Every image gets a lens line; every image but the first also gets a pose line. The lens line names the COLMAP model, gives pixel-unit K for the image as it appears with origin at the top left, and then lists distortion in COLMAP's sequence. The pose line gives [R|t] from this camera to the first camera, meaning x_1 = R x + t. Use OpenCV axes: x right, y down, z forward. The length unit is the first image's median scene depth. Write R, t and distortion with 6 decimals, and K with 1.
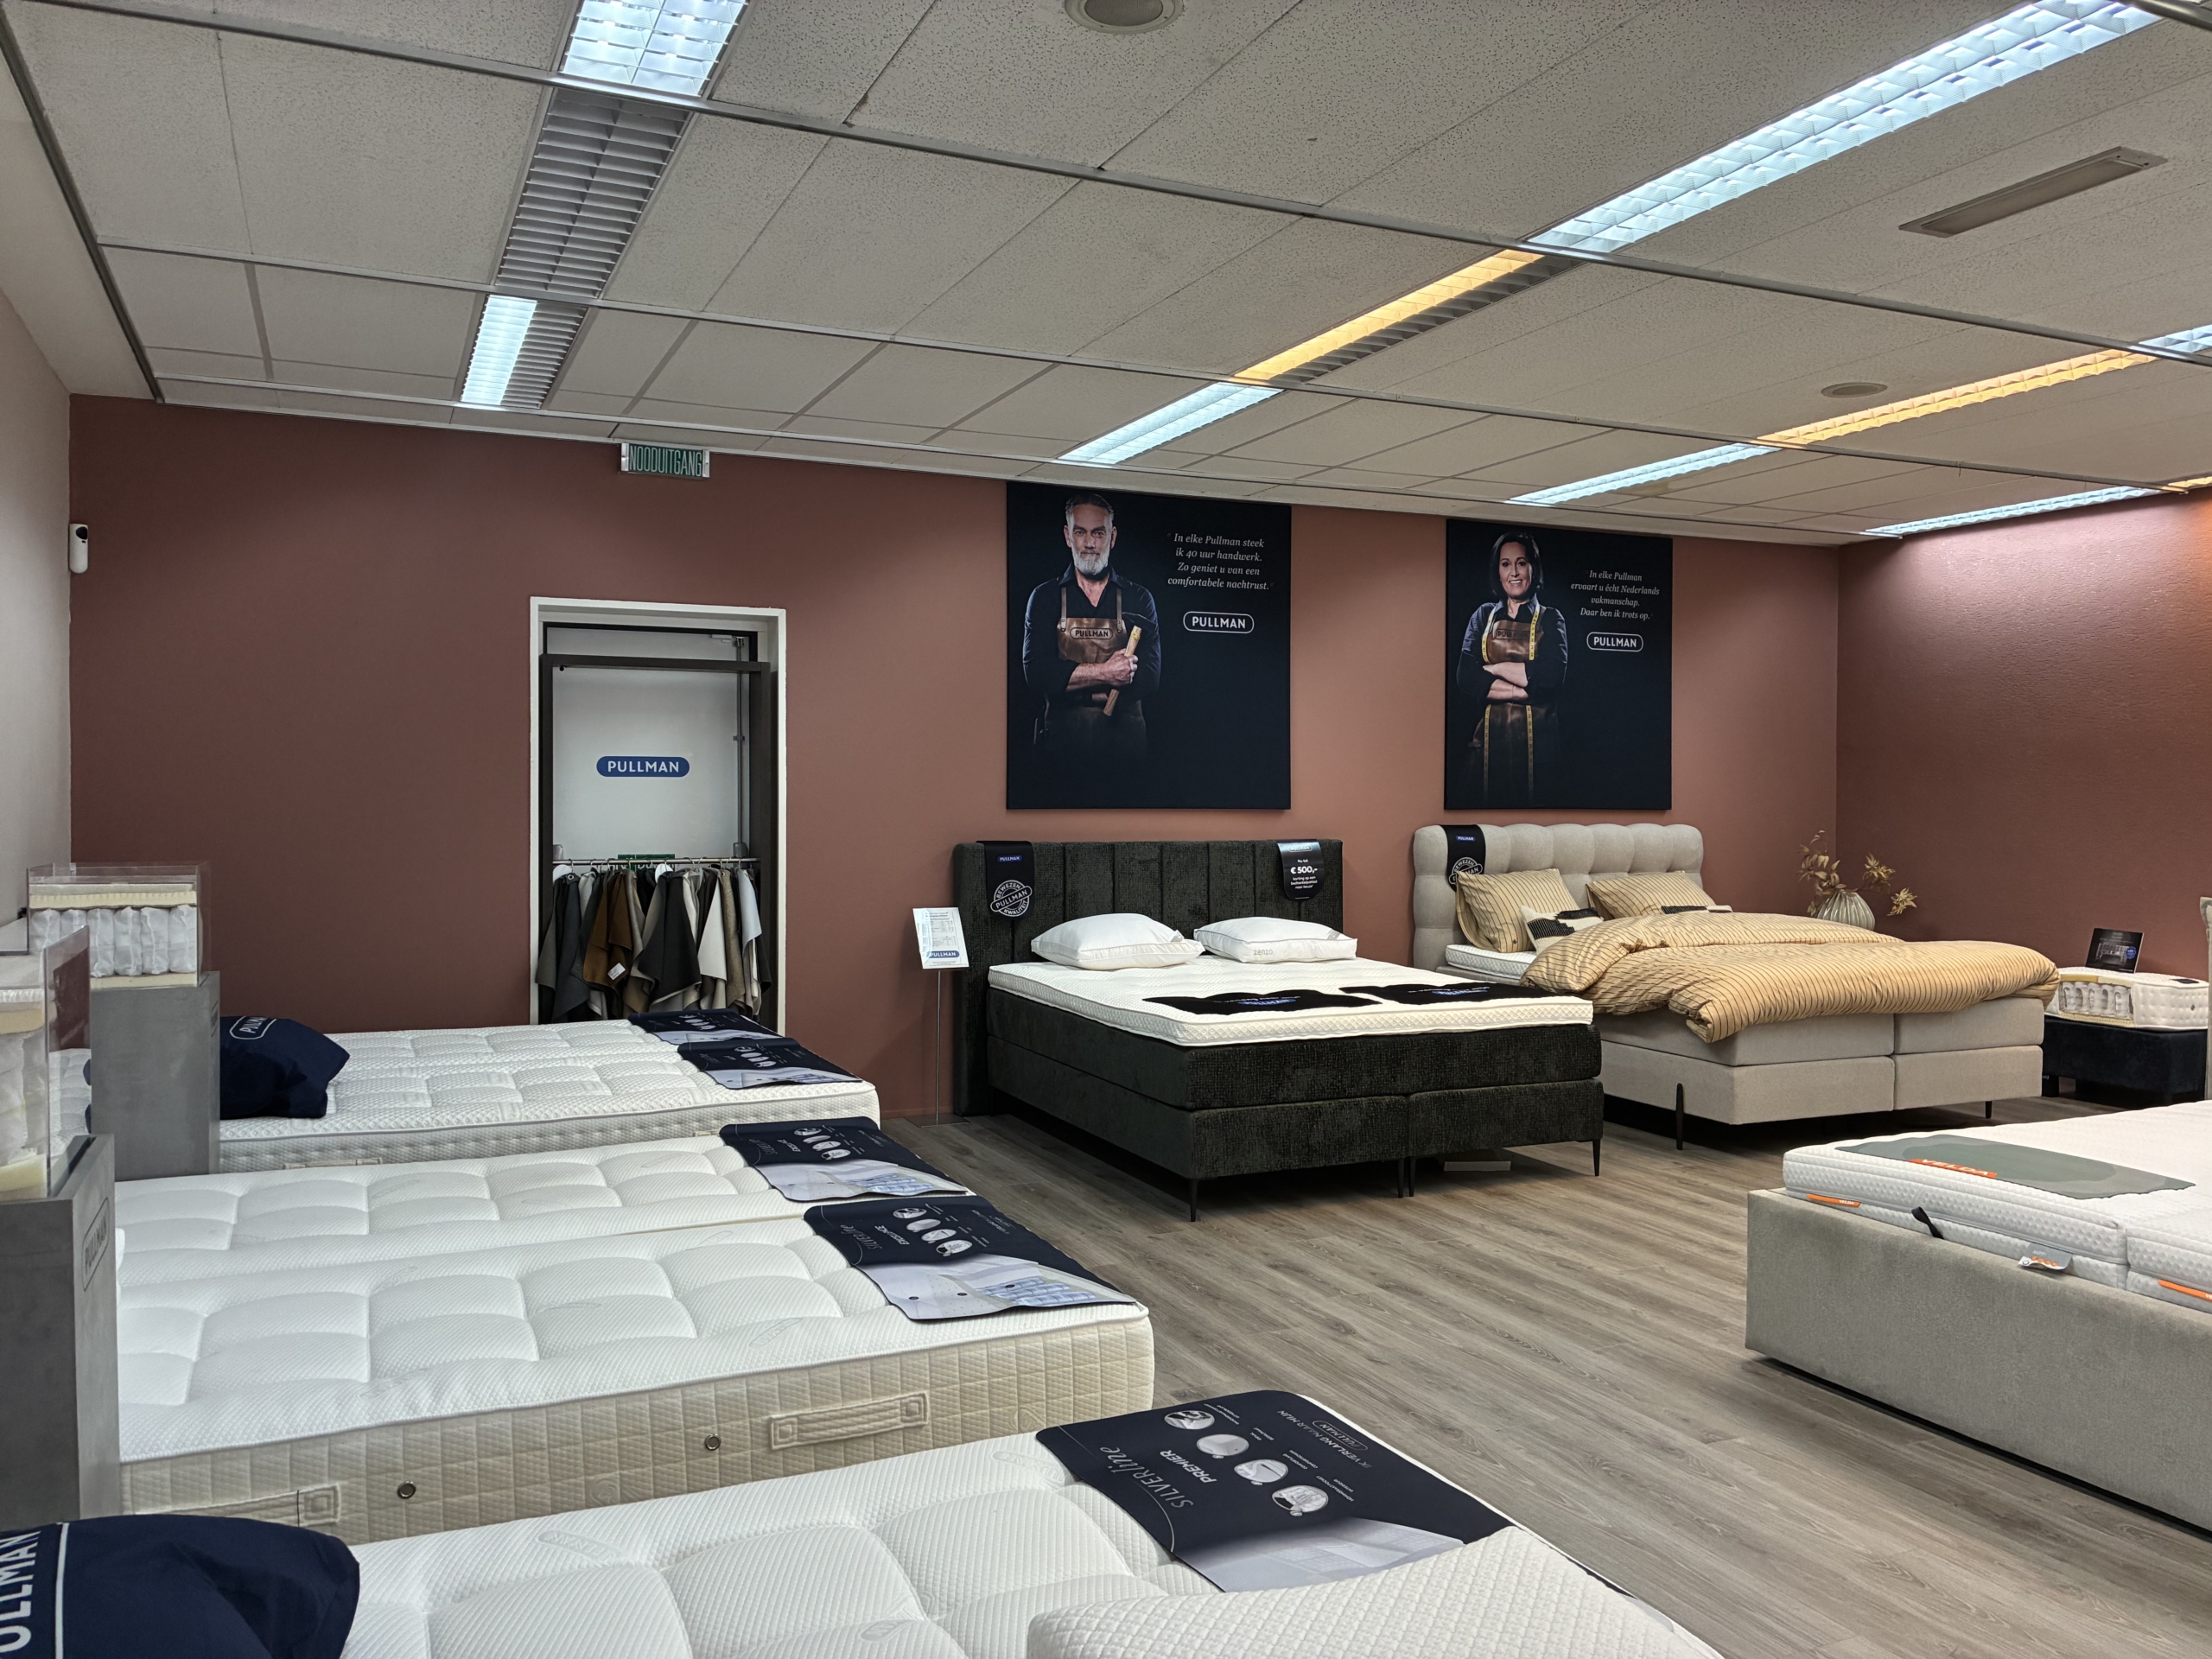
lens RADIAL K [[1683.7, 0, 1103.1], [0, 1683.7, 817.4], [0, 0, 1]] dist [0.041521, -0.018244]
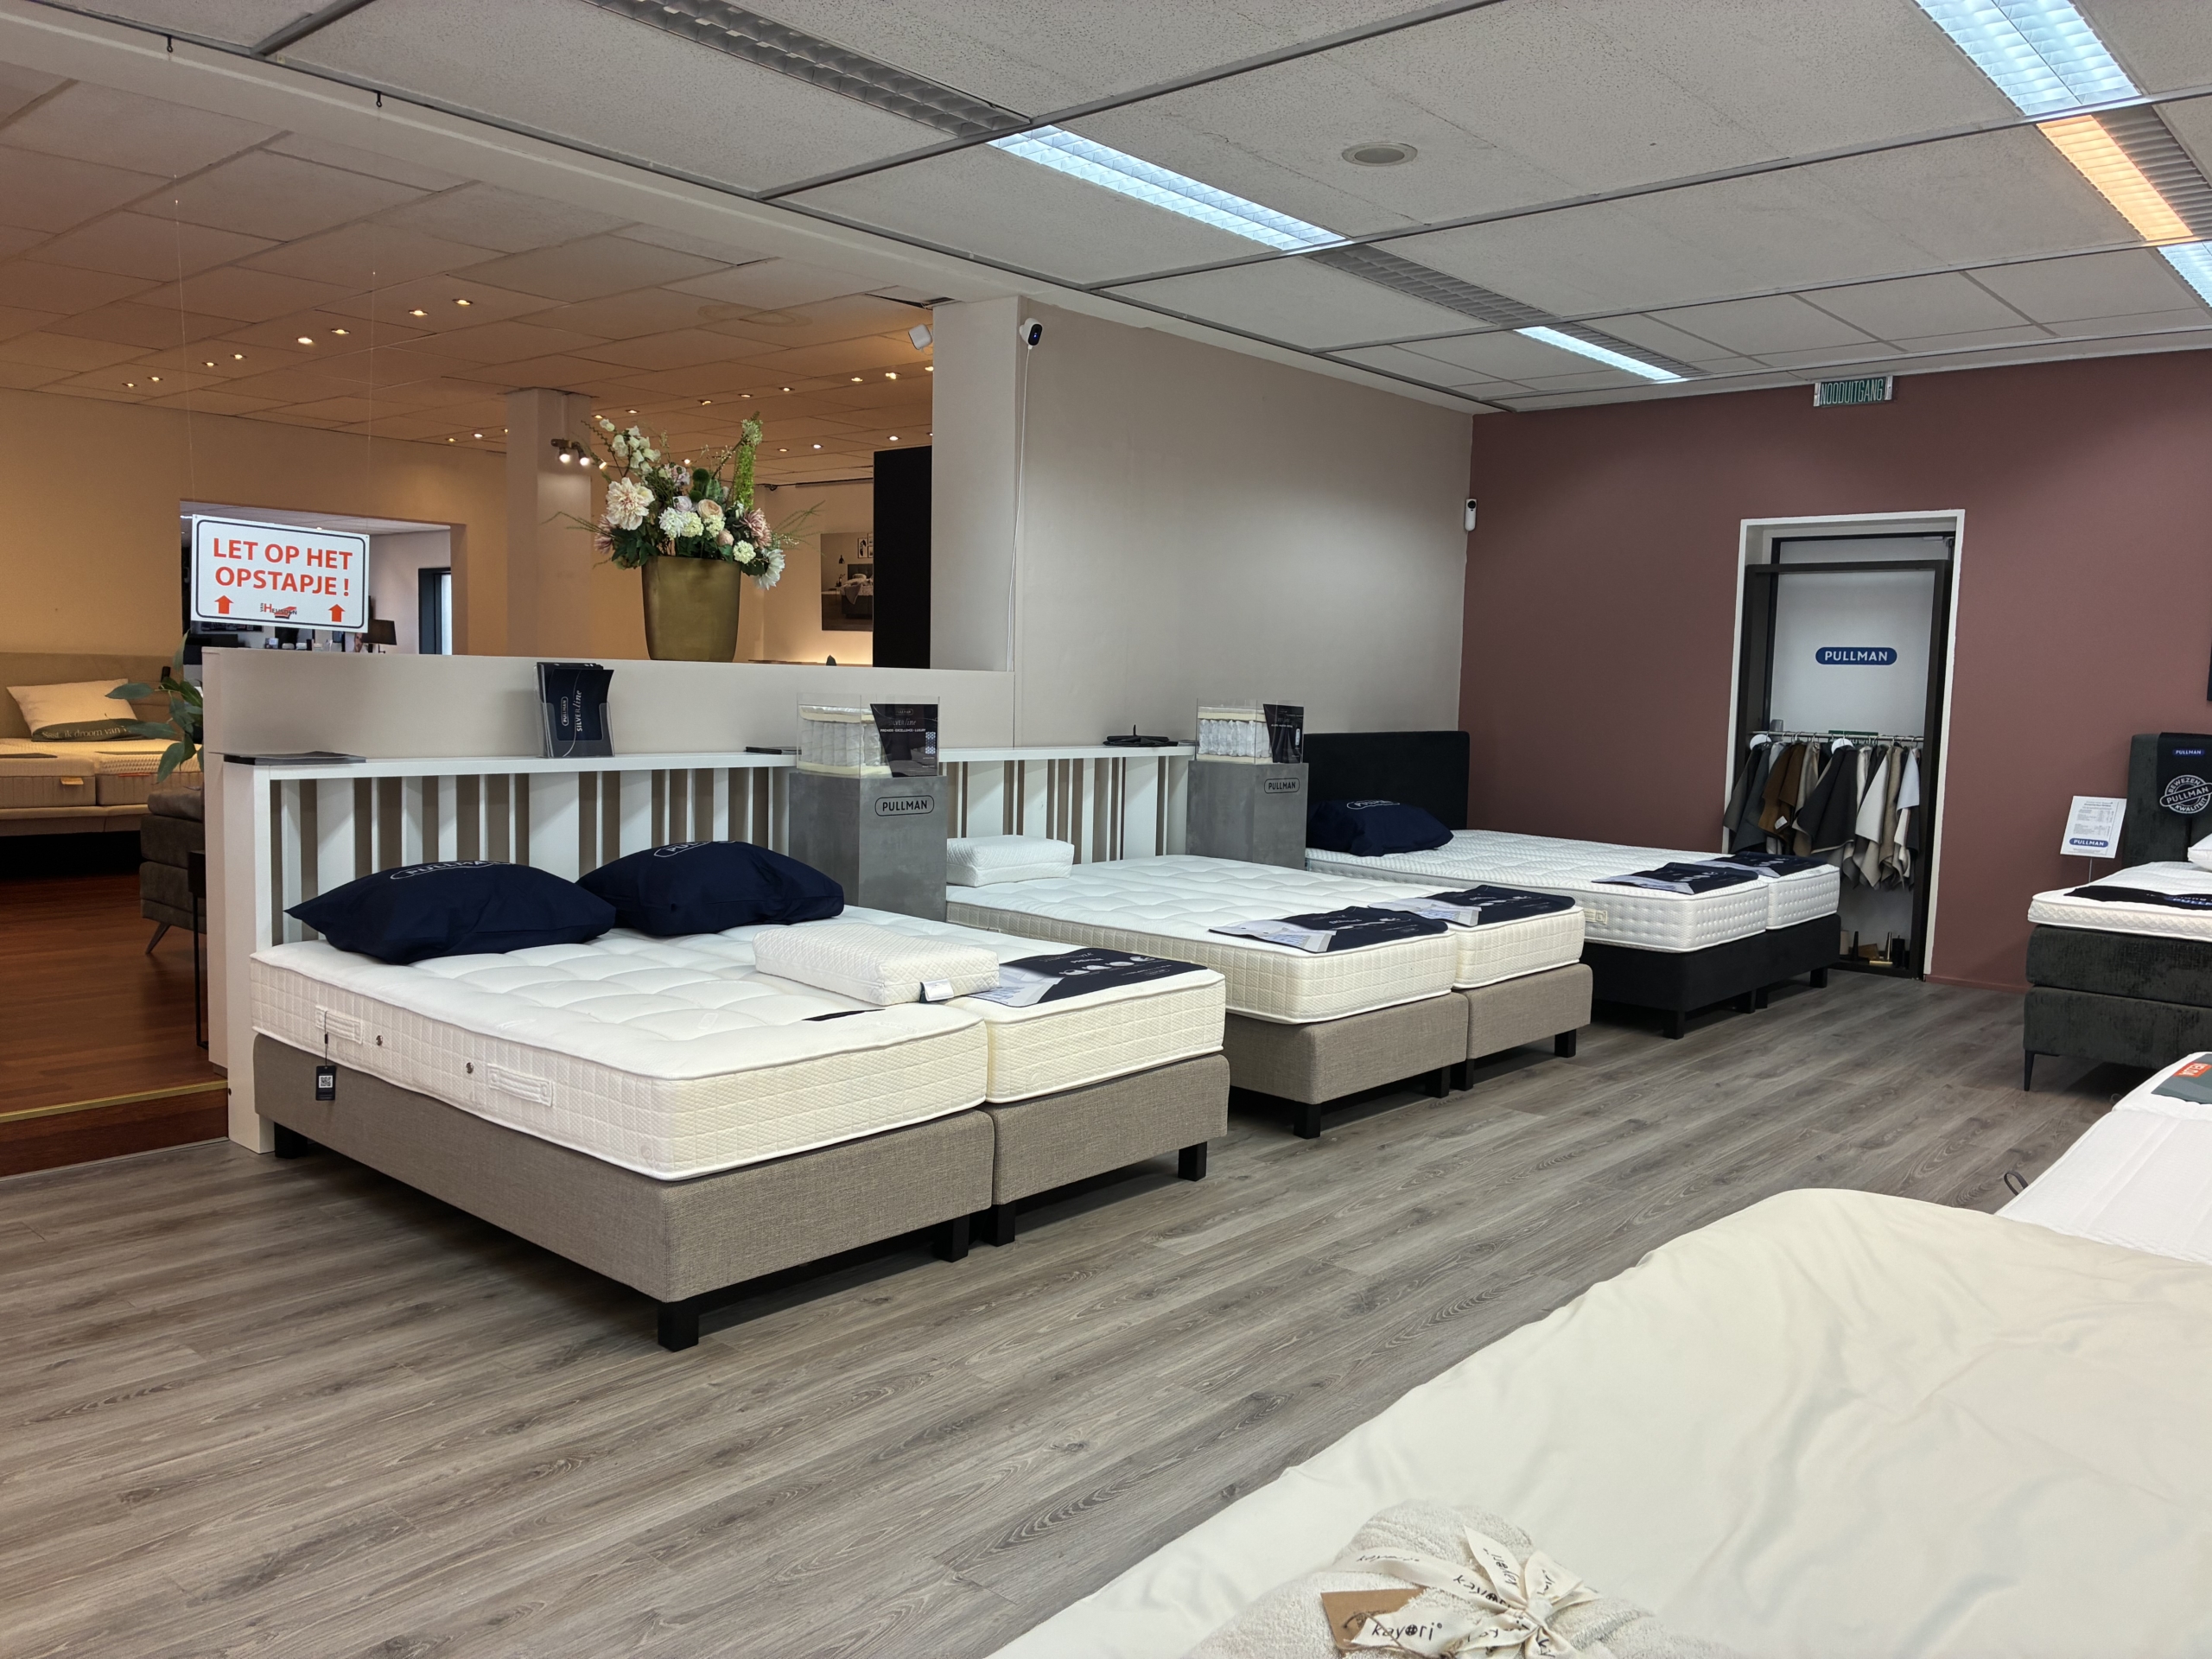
lens RADIAL K [[1683.7, 0, 1110.3], [0, 1683.7, 828.9], [0, 0, 1]] dist [0.041521, -0.018244]
pose [[0.413333, 0.092153, -0.905905, 0.536948], [-0.040952, 0.995740, 0.082607, 0.012052], [0.909659, 0.002955, 0.415346, 0.041699]]
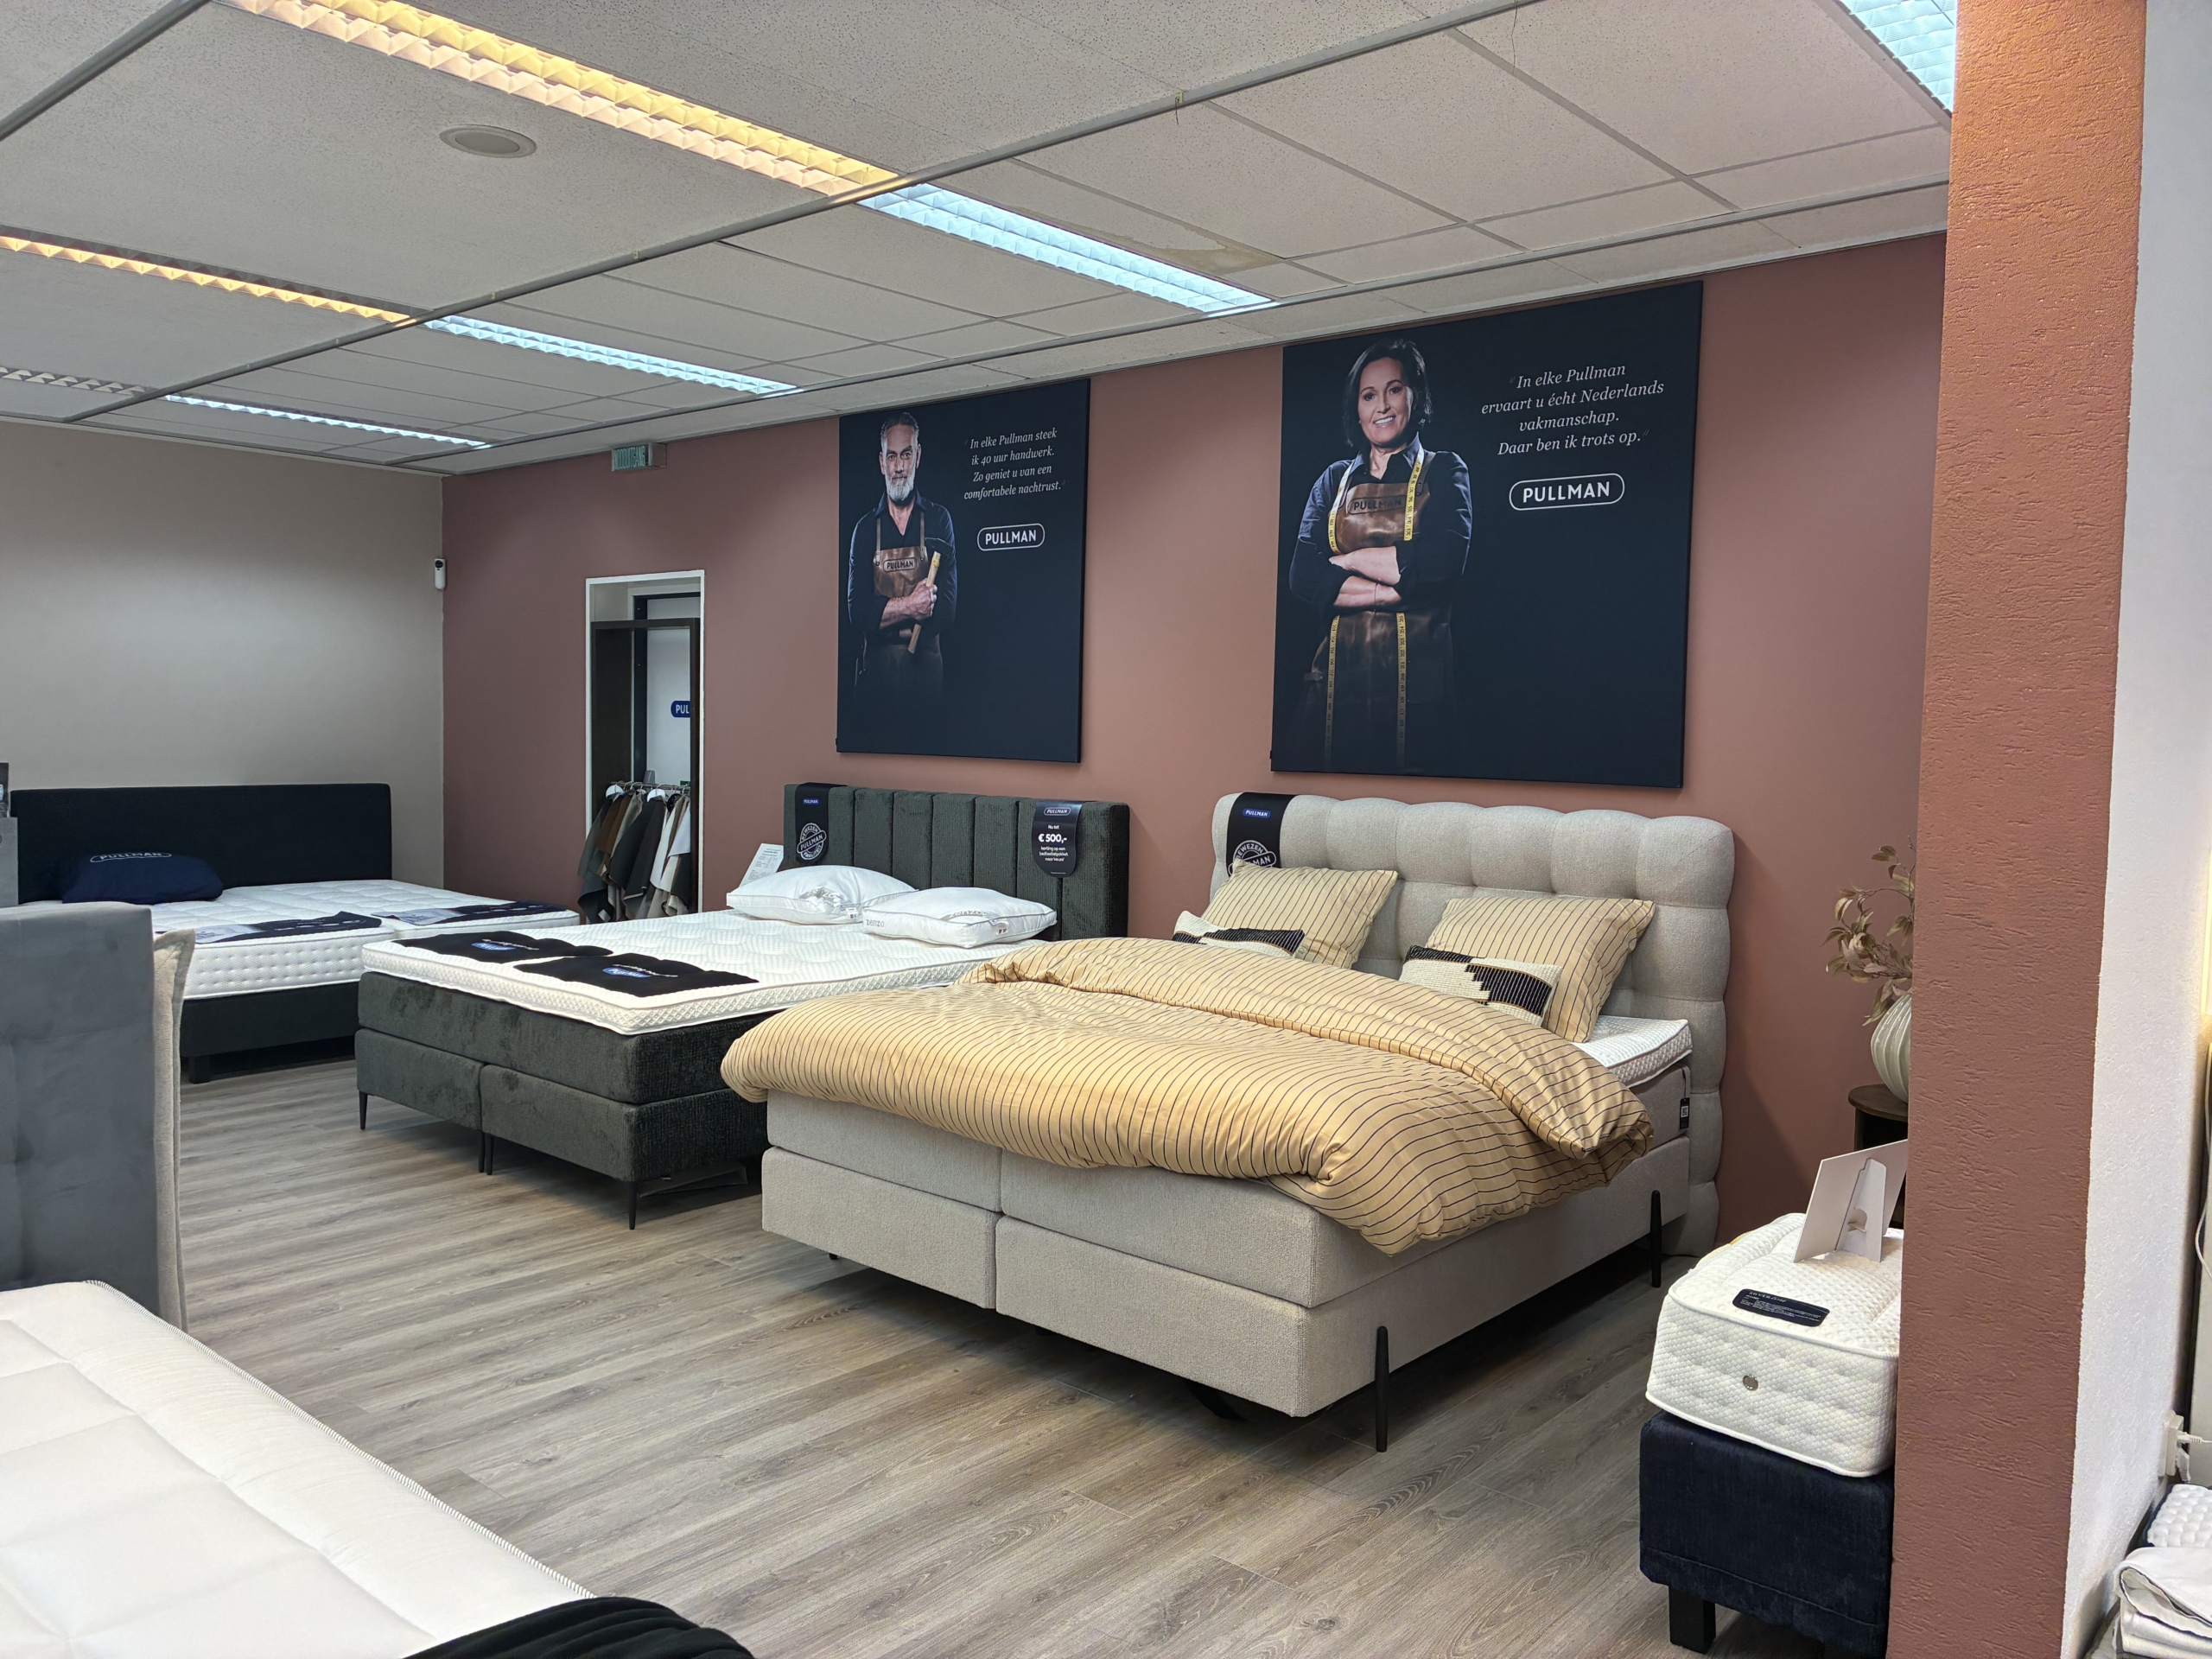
lens RADIAL K [[1683.7, 0, 1103.1], [0, 1683.7, 823.8], [0, 0, 1]] dist [0.041521, -0.018244]
pose [[0.412677, 0.061189, -0.908820, 0.869122], [-0.030583, 0.998109, 0.053313, -0.019359], [0.910364, 0.005793, 0.413768, 0.700654]]
